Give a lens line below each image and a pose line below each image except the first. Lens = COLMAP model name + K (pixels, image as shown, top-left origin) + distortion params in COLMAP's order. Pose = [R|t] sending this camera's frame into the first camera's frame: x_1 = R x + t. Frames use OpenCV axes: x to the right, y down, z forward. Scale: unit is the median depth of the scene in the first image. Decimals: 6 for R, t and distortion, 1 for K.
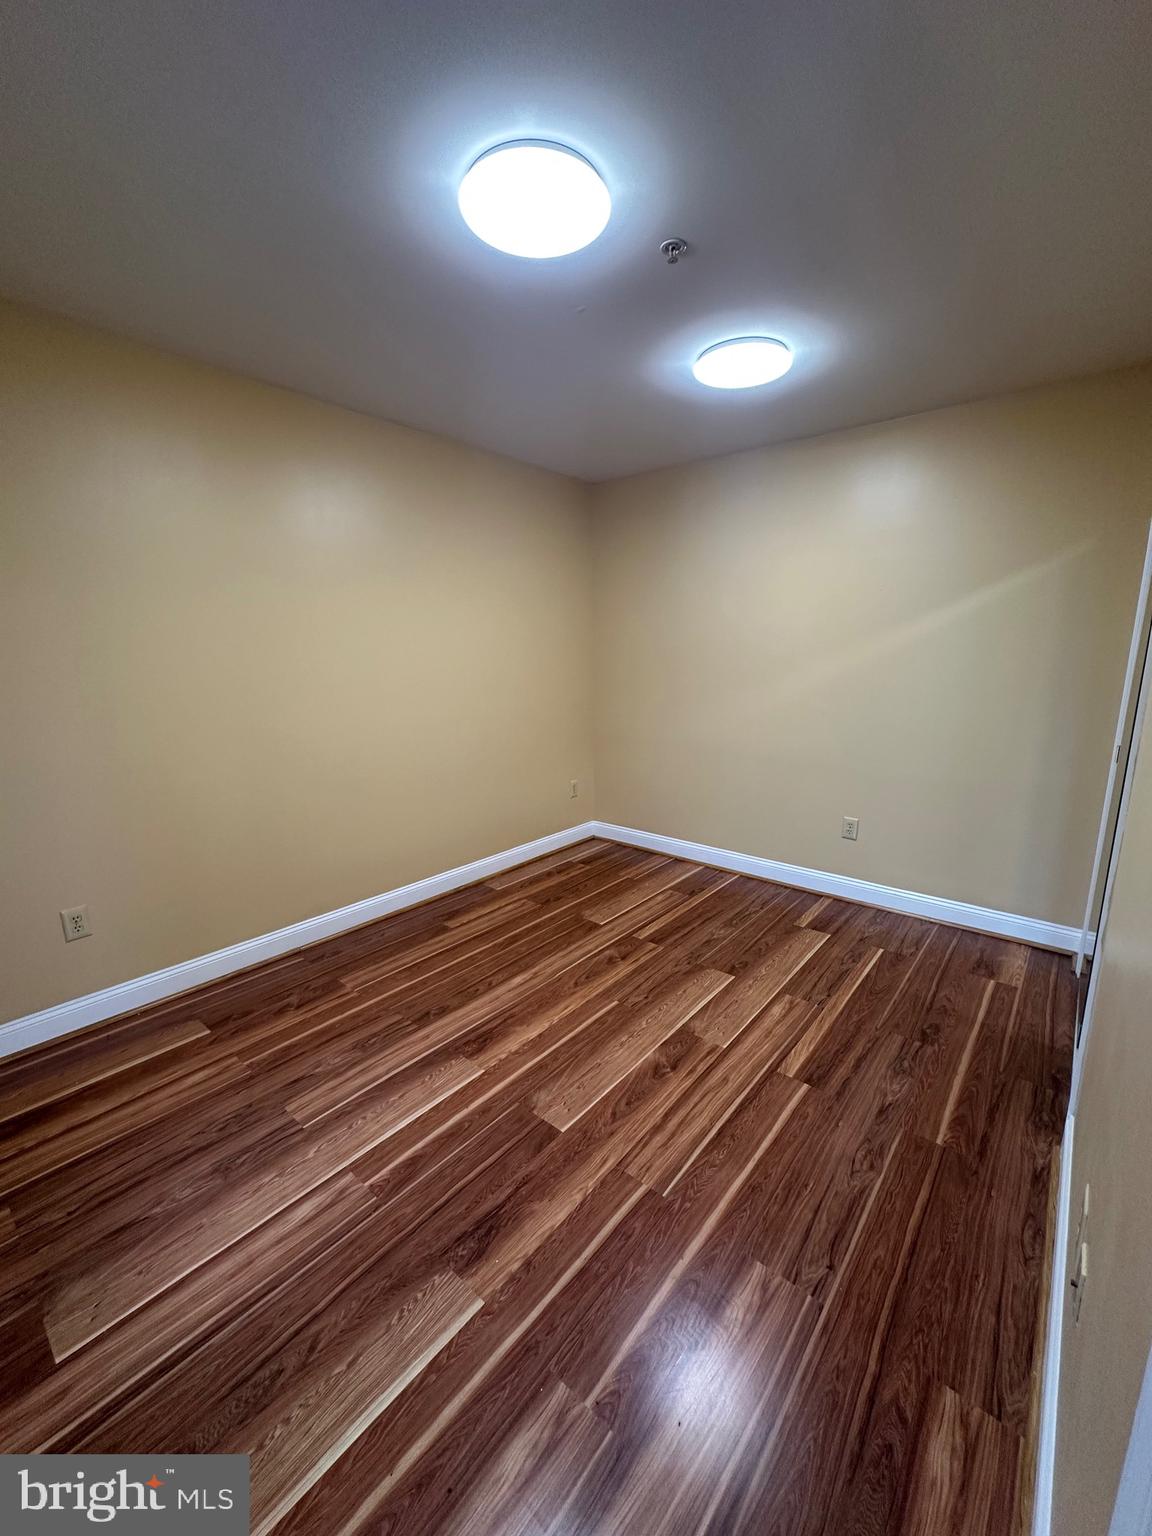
lens RADIAL K [[611.0, 0, 576.0], [0, 611.0, 768.0], [0, 0, 1]] dist [-0.001297, 0.000840]
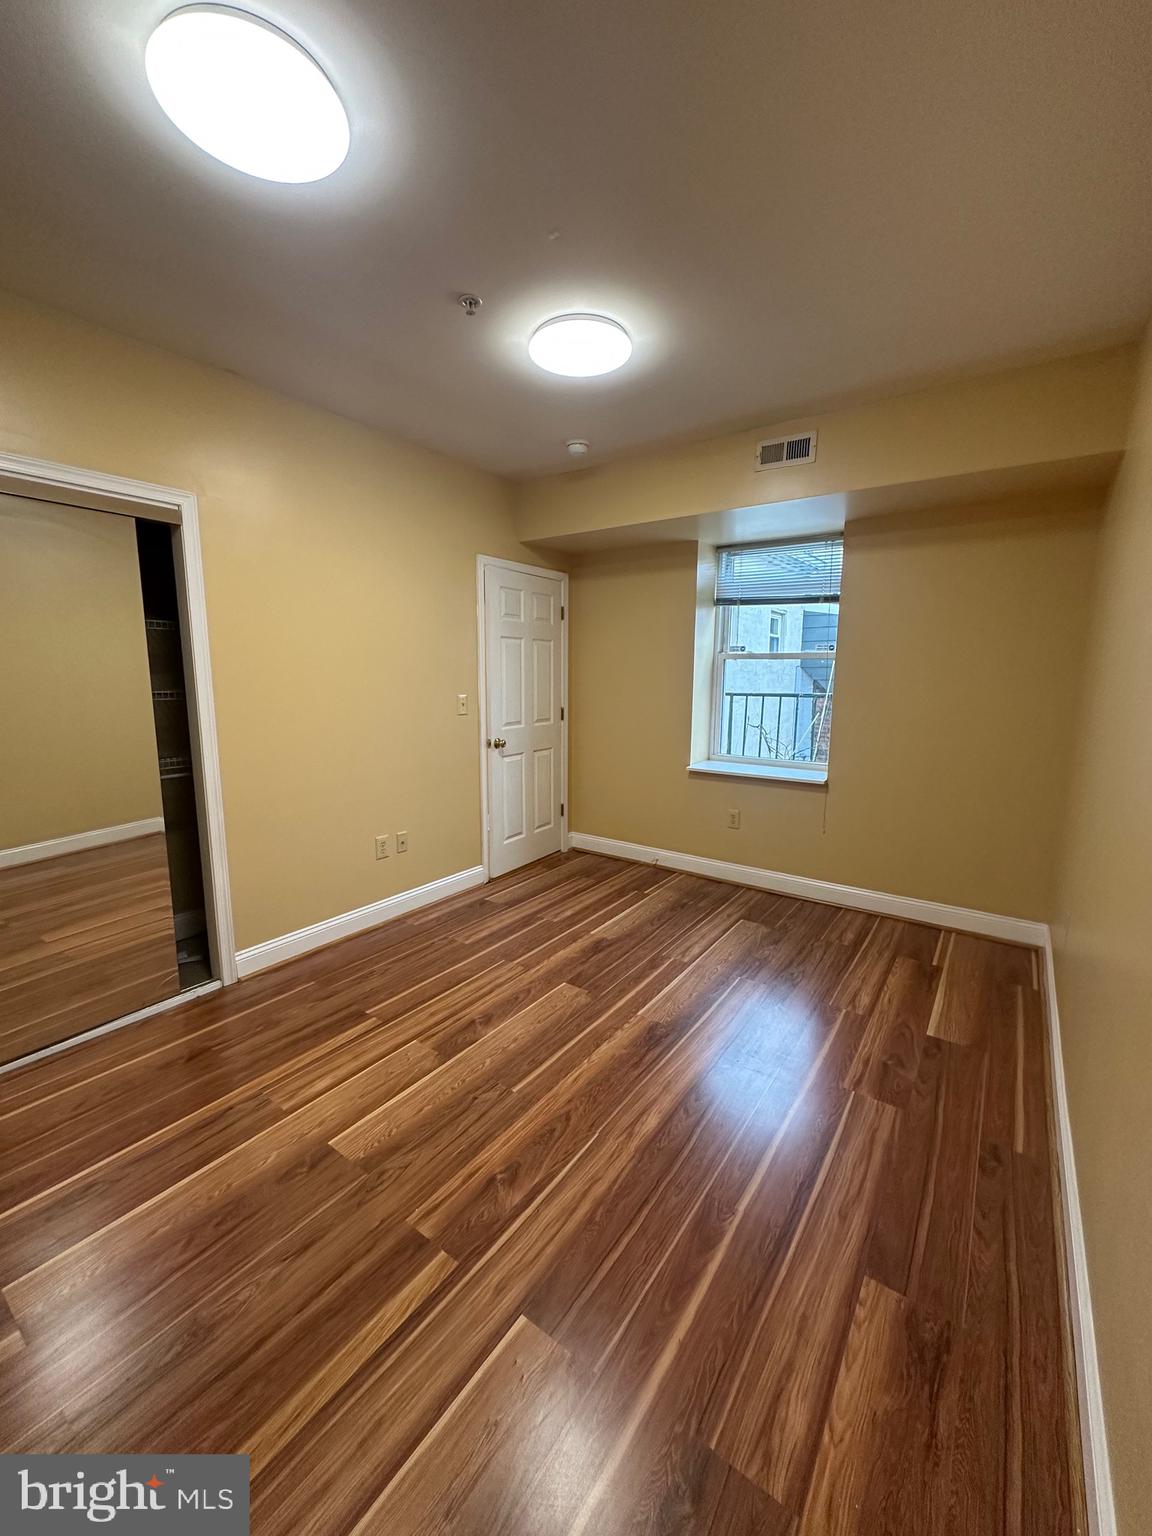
lens RADIAL K [[611.0, 0, 576.0], [0, 611.0, 768.0], [0, 0, 1]] dist [-0.001297, 0.000840]
pose [[-0.996936, 0.011627, -0.077347, 0.047967], [-0.016020, 0.937573, 0.347420, -0.326149], [0.076558, 0.347594, -0.934514, 1.795073]]
